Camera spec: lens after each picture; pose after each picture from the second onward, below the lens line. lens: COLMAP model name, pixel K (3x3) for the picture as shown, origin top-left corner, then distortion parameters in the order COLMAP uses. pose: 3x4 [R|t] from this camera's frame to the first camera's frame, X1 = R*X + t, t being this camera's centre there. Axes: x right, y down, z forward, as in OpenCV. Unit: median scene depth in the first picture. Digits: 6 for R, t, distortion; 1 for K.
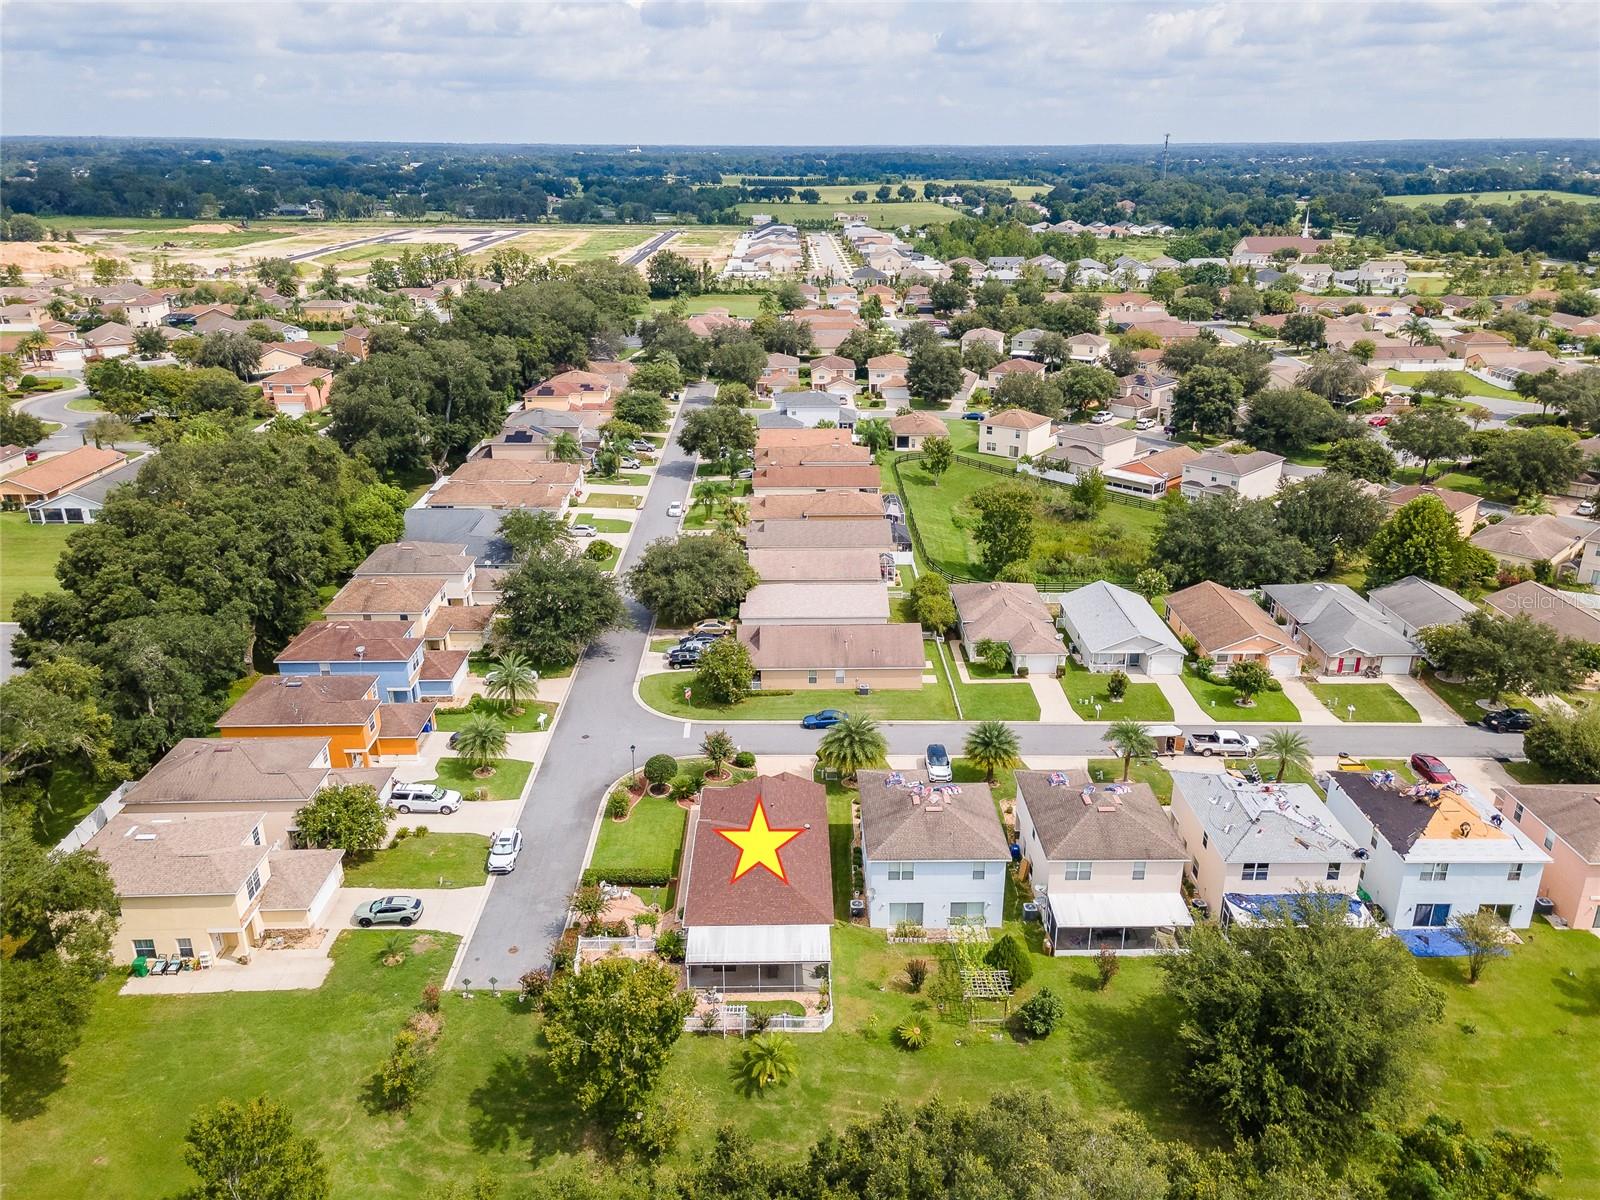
lens RADIAL K [[1172.3, 0, 800.0], [0, 1172.3, 600.0], [0, 0, 1]] dist [0.004003, 0.092434]
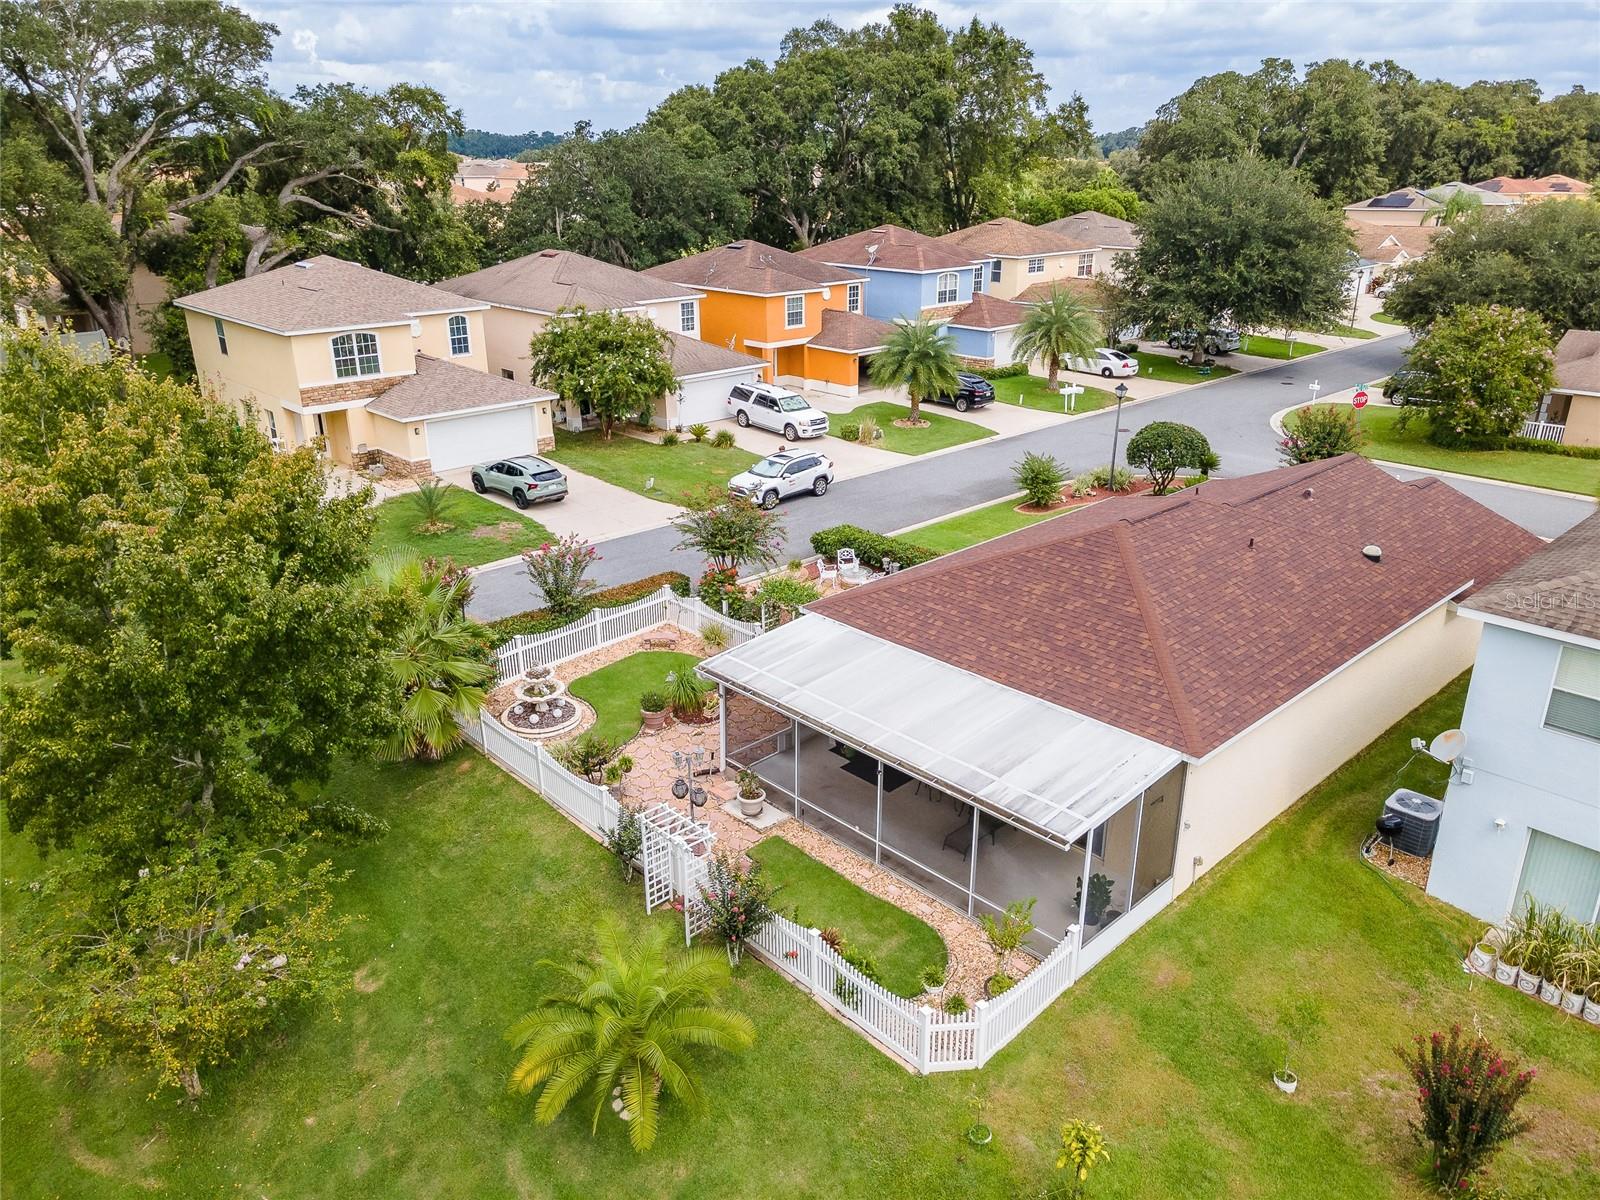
lens RADIAL K [[1172.3, 0, 800.0], [0, 1172.3, 600.0], [0, 0, 1]] dist [0.004003, 0.092434]
pose [[0.682557, 0.273765, -0.677619, 0.109175], [-0.270838, 0.955923, 0.113391, 0.191353], [0.678795, 0.106130, 0.726619, 0.601151]]
